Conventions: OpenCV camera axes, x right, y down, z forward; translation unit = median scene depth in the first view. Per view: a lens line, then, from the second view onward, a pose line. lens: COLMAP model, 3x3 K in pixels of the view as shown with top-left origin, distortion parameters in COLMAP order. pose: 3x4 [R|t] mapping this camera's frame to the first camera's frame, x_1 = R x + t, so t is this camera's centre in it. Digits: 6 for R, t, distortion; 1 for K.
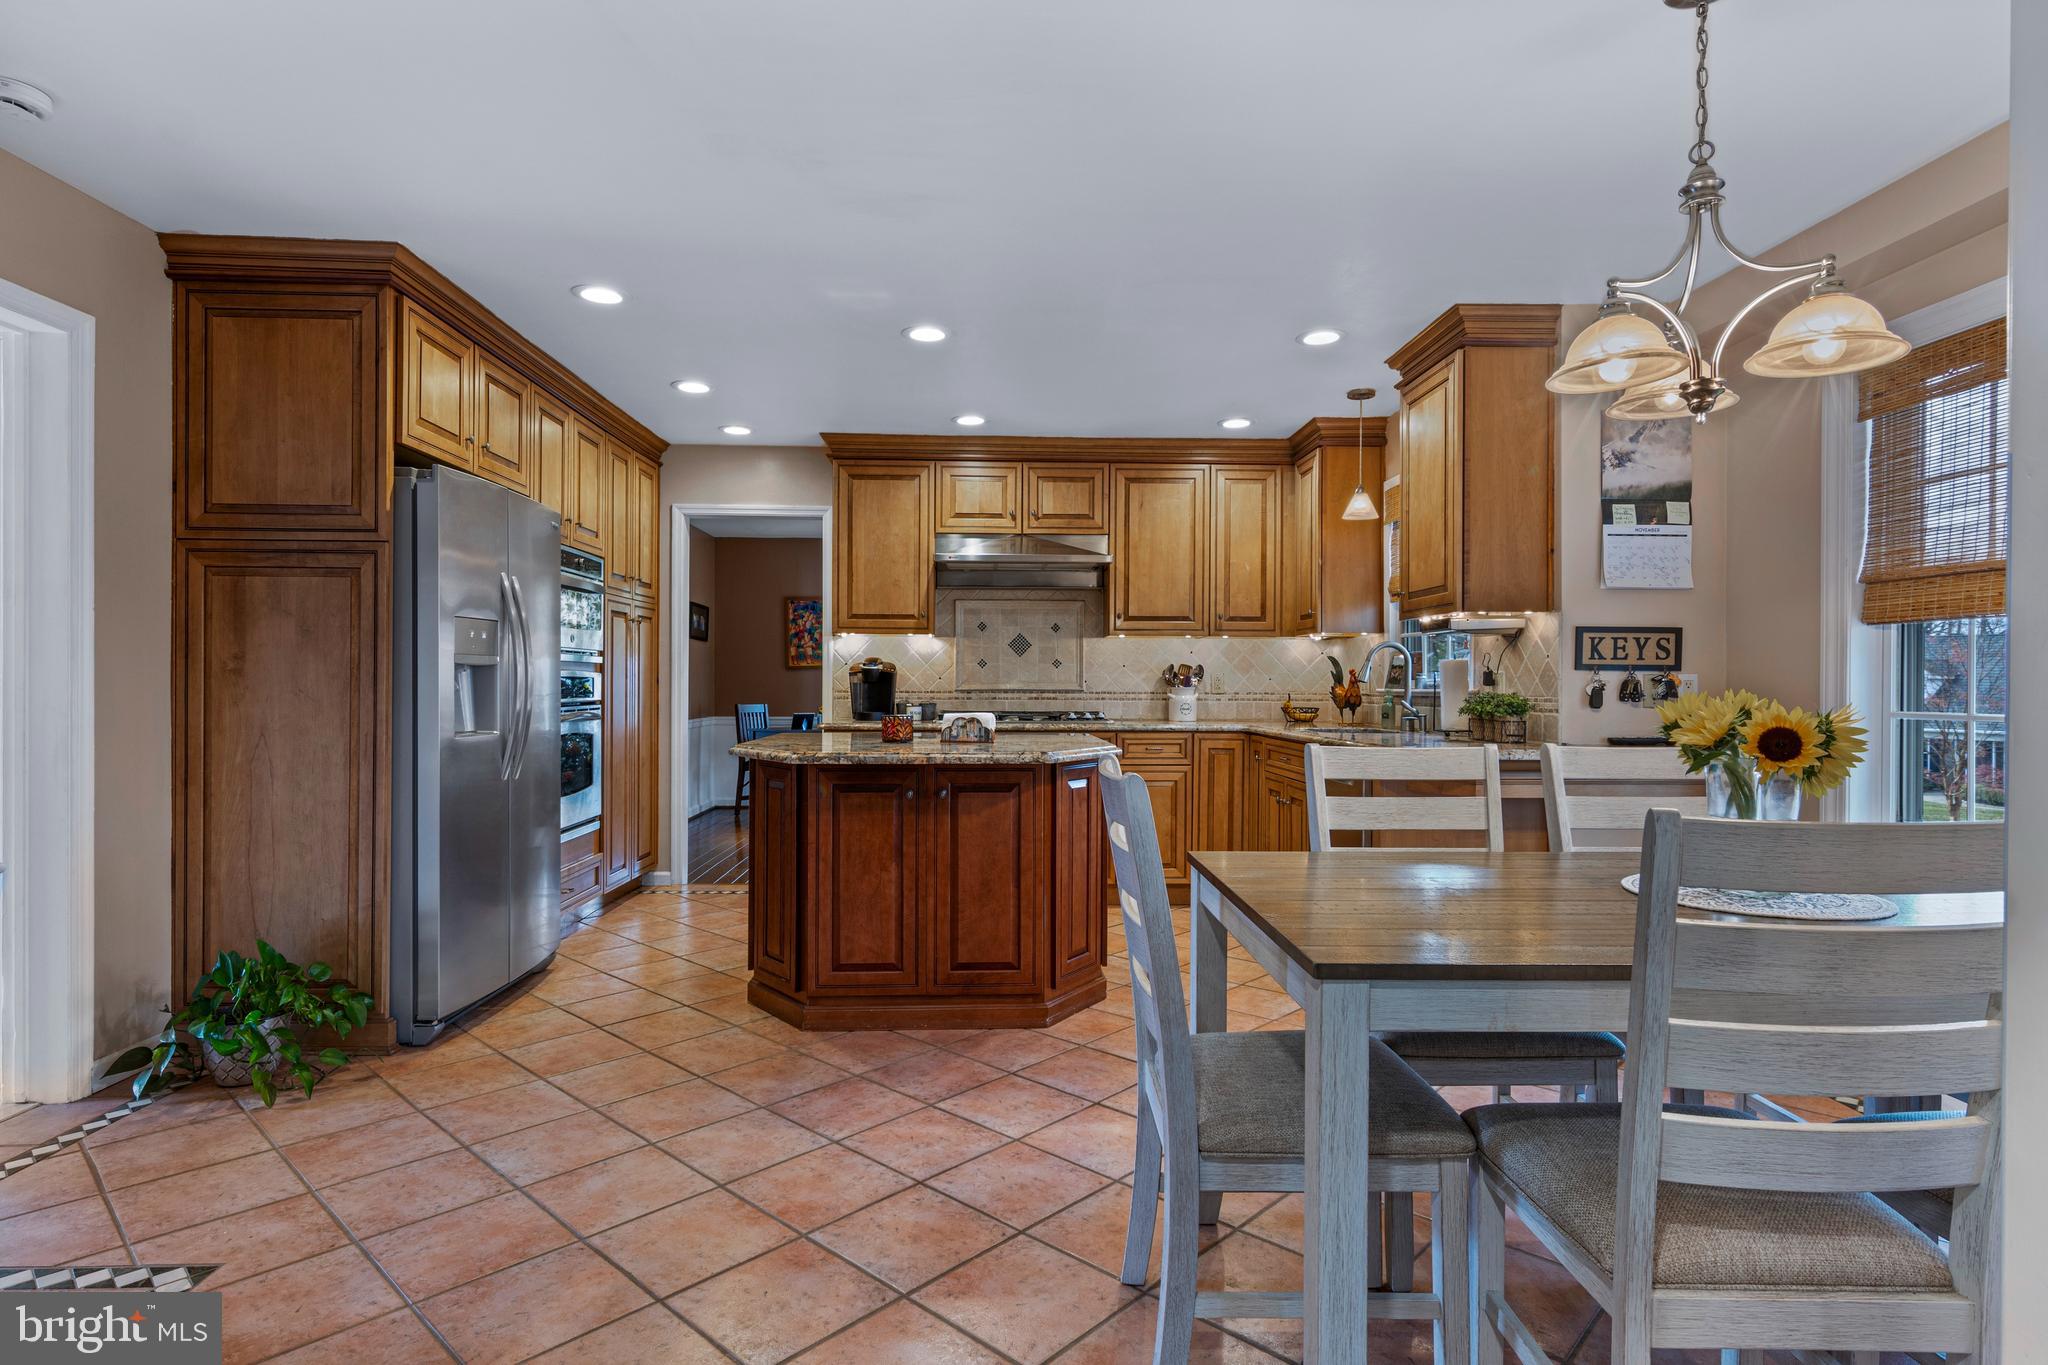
lens RADIAL K [[1062.9, 0, 1024.0], [0, 1062.9, 682.5], [0, 0, 1]] dist [0.003180, 0.000037]
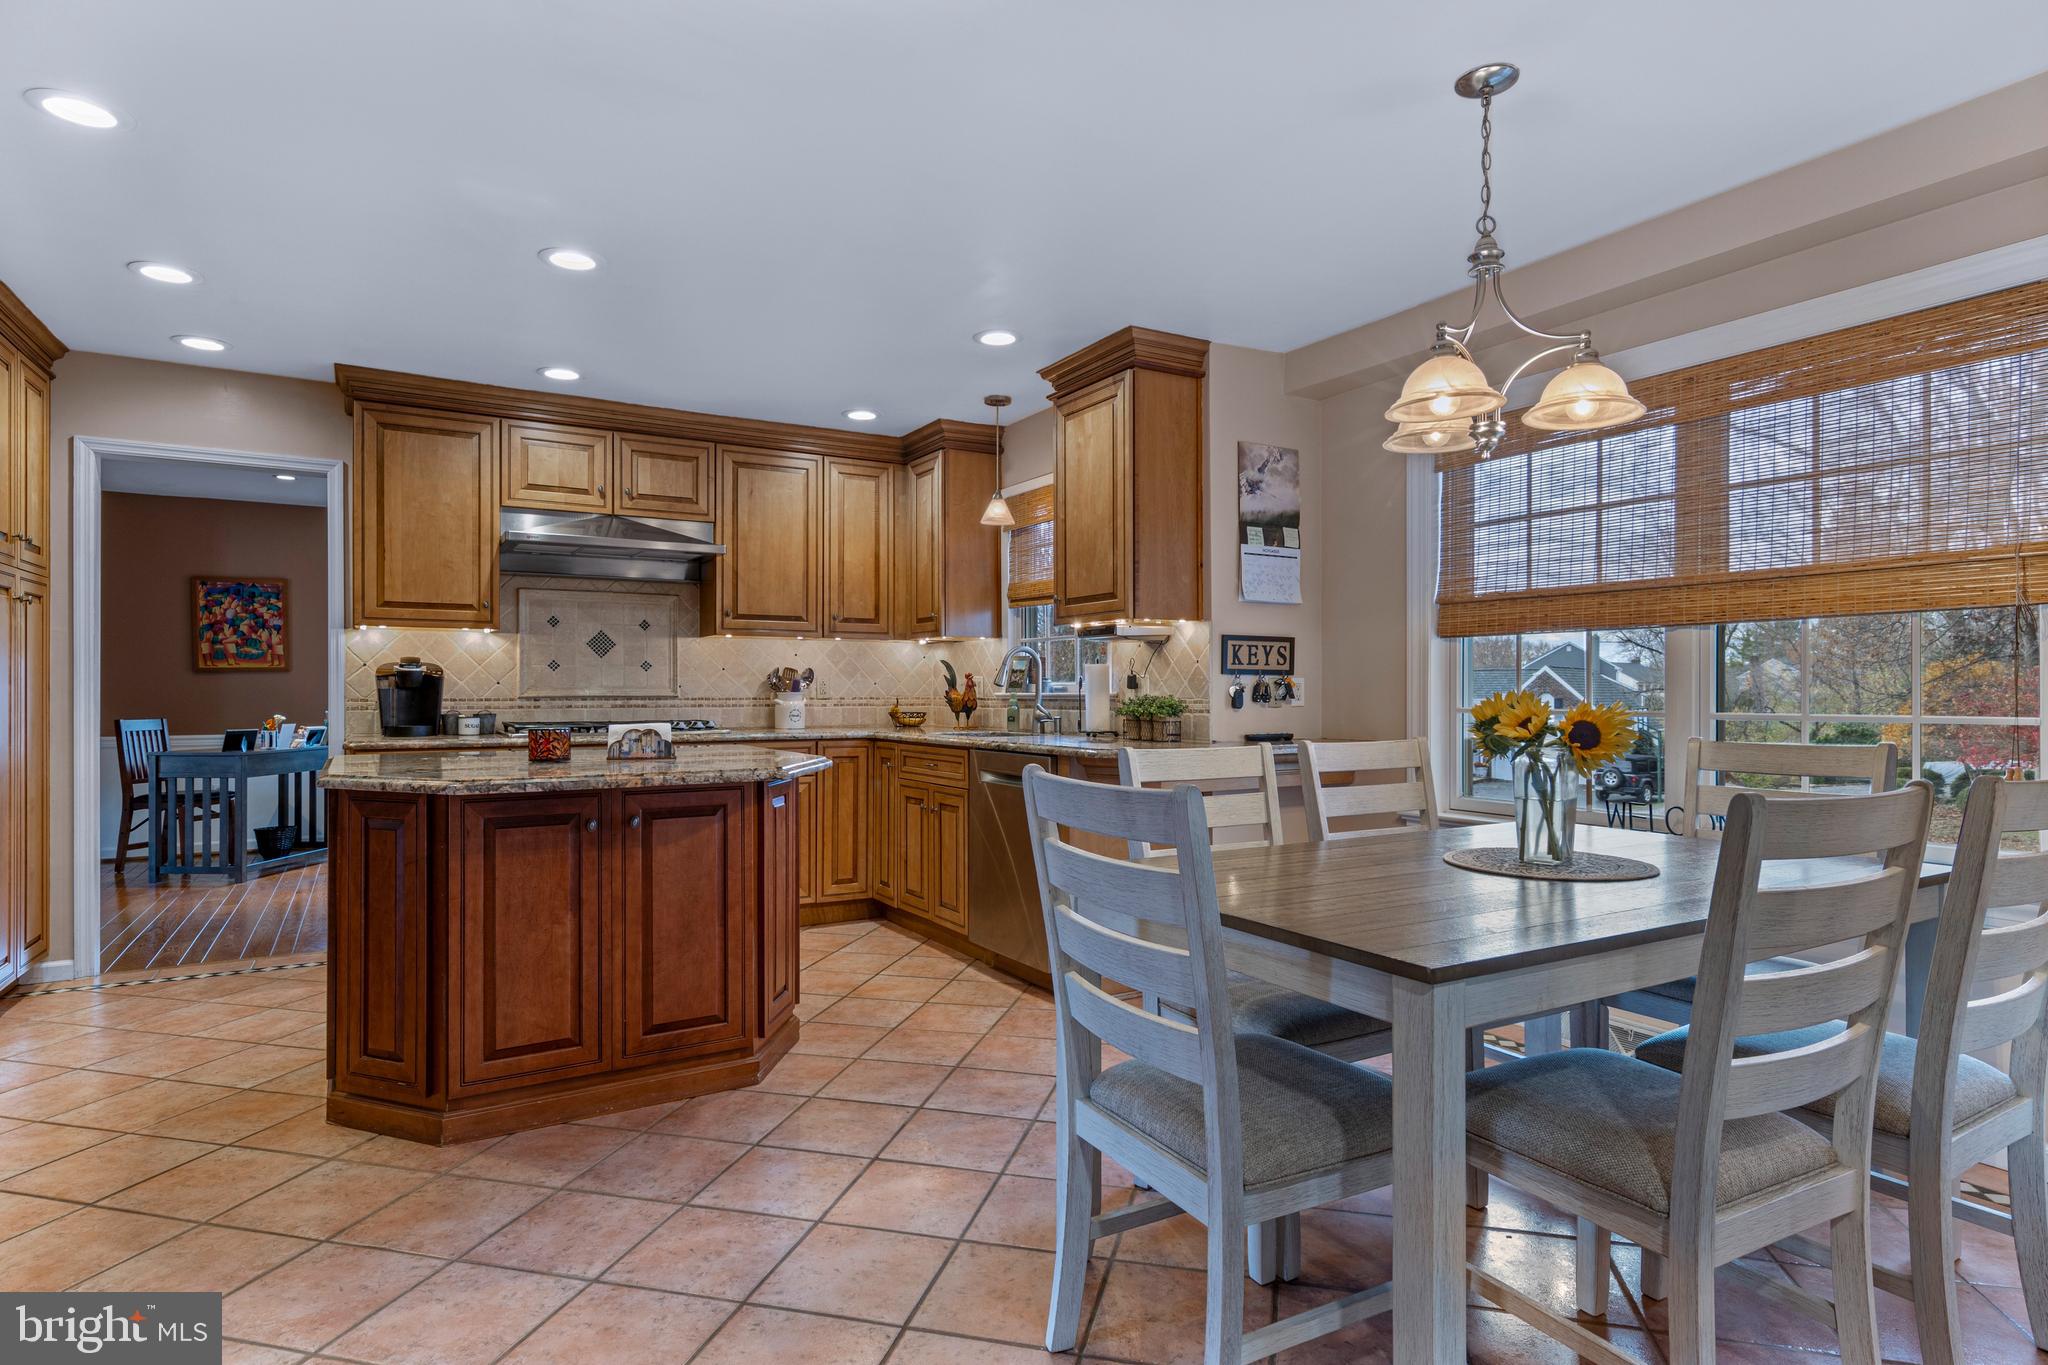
lens RADIAL K [[1082.9, 0, 1024.5], [0, 1082.9, 687.4], [0, 0, 1]] dist [0.008308, -0.001354]
pose [[0.878435, -0.003475, 0.477850, -0.176936], [0.003676, 0.999993, 0.000515, 0.000614], [-0.477848, 0.001304, 0.878441, 0.098323]]
